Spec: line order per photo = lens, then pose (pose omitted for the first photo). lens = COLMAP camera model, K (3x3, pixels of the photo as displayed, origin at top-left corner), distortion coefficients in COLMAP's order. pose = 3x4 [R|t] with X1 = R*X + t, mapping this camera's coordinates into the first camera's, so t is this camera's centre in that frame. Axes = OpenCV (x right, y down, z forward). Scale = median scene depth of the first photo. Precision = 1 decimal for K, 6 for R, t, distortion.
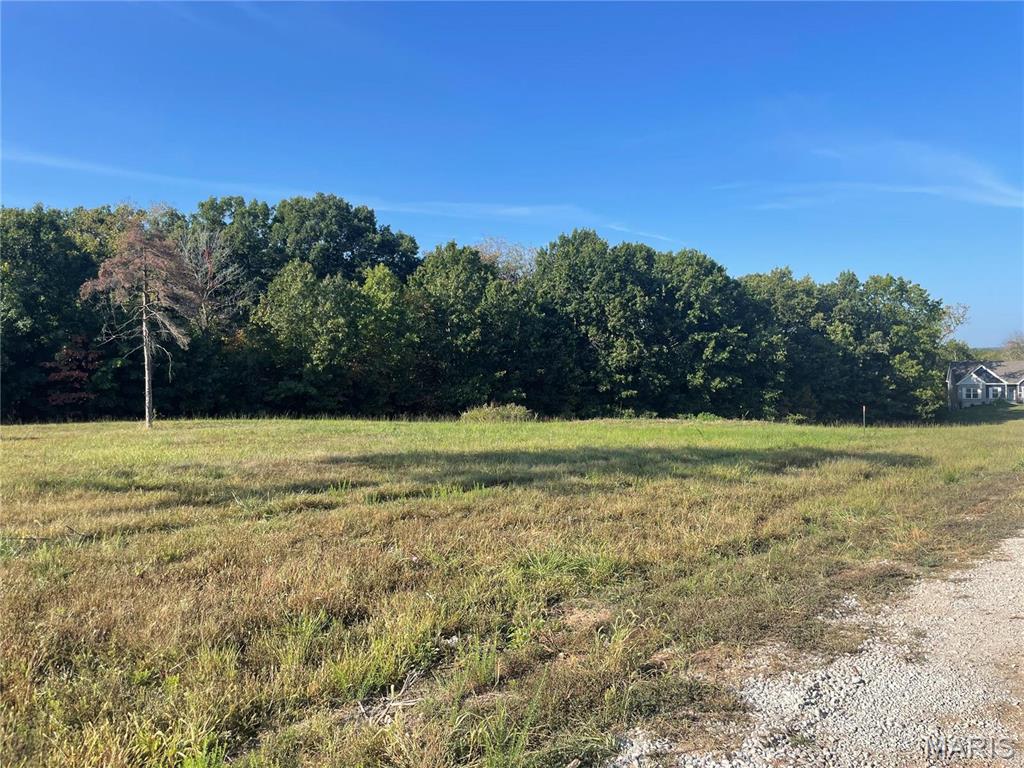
lens RADIAL K [[773.3, 0, 509.1], [0, 773.3, 372.7], [0, 0, 1]] dist [0.080089, -0.121447]
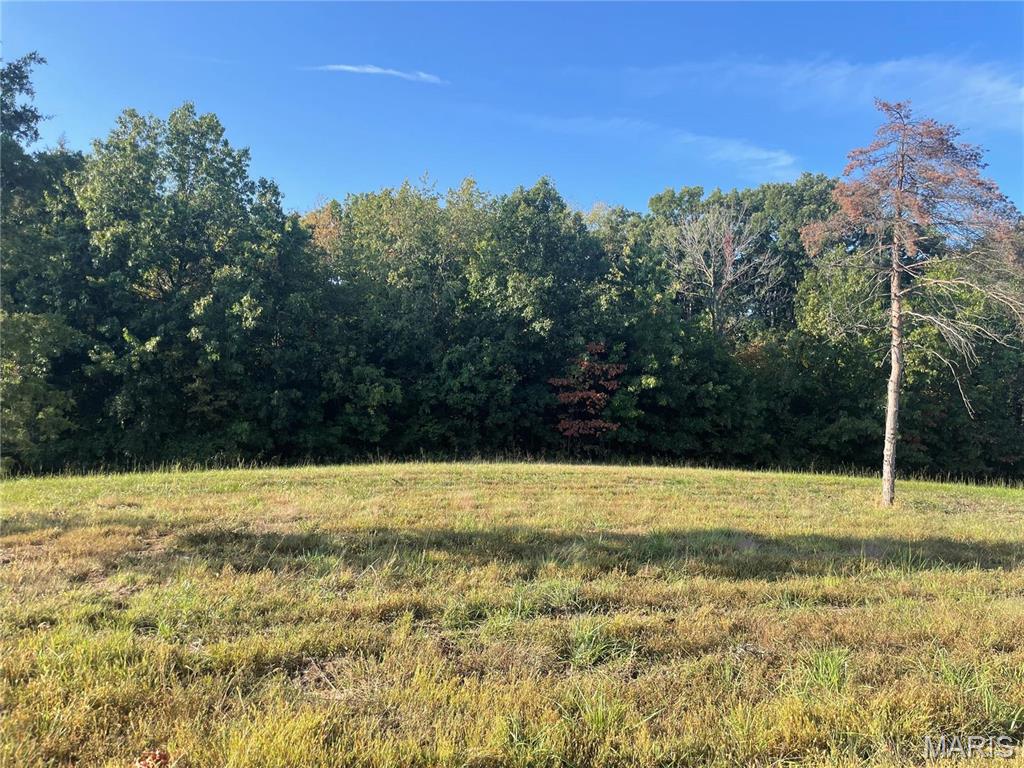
lens RADIAL K [[773.3, 0, 509.1], [0, 773.3, 372.7], [0, 0, 1]] dist [0.080089, -0.121447]
pose [[0.926155, 0.023308, -0.376421, -0.359714], [-0.039270, 0.998623, -0.034785, 0.009101], [0.375092, 0.046998, 0.925796, 0.296131]]
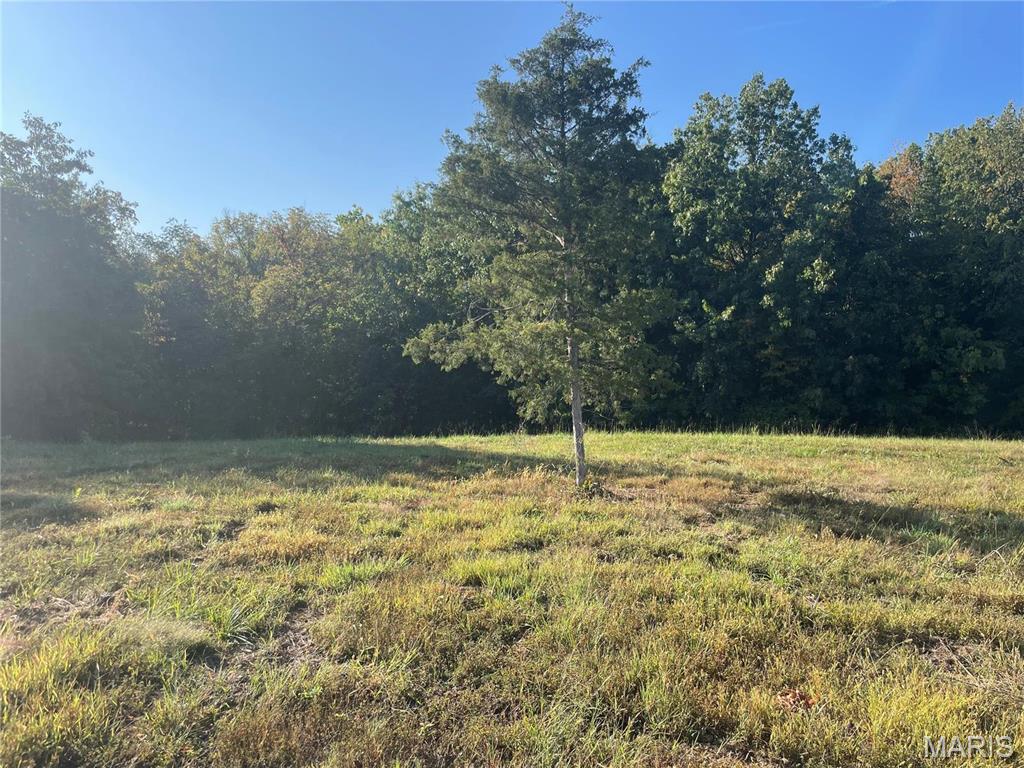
lens RADIAL K [[773.3, 0, 509.1], [0, 773.3, 372.7], [0, 0, 1]] dist [0.080089, -0.121447]
pose [[0.467896, 0.043514, -0.882711, -0.361443], [-0.029764, 0.998996, 0.033469, 0.009589], [0.883282, 0.010613, 0.468722, 0.293941]]
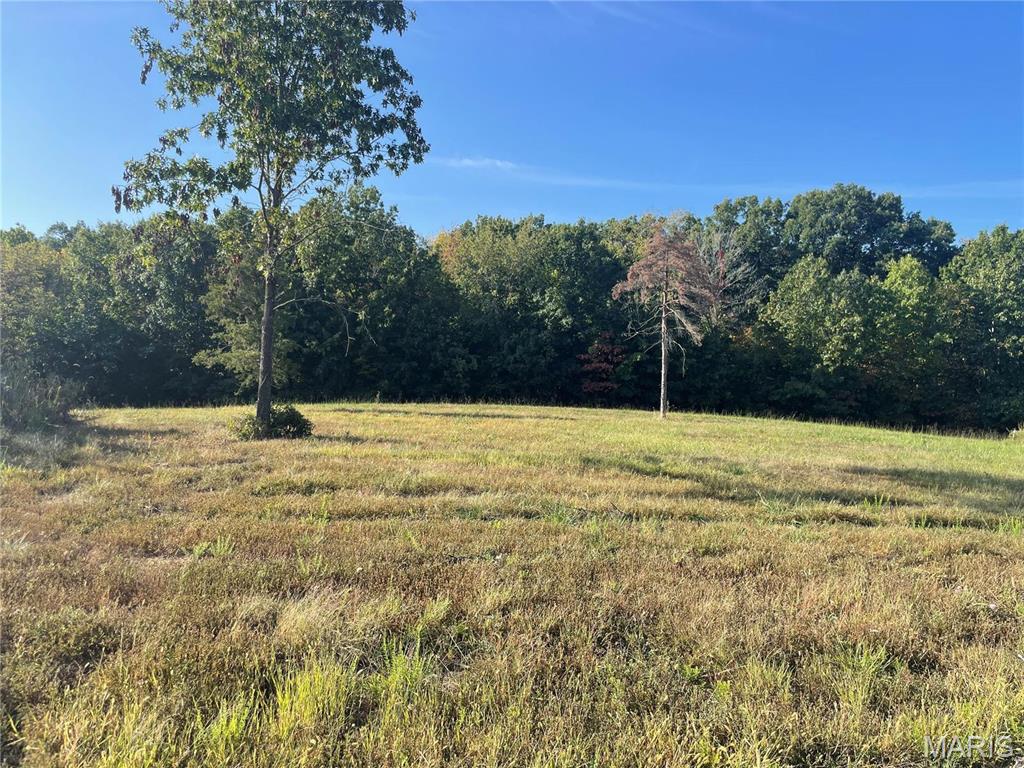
lens RADIAL K [[773.3, 0, 509.1], [0, 773.3, 372.7], [0, 0, 1]] dist [0.080089, -0.121447]
pose [[0.811779, 0.043149, -0.582368, -0.009923], [-0.042623, 0.998984, 0.014604, 0.001129], [0.582407, 0.012967, 0.812794, 0.007246]]
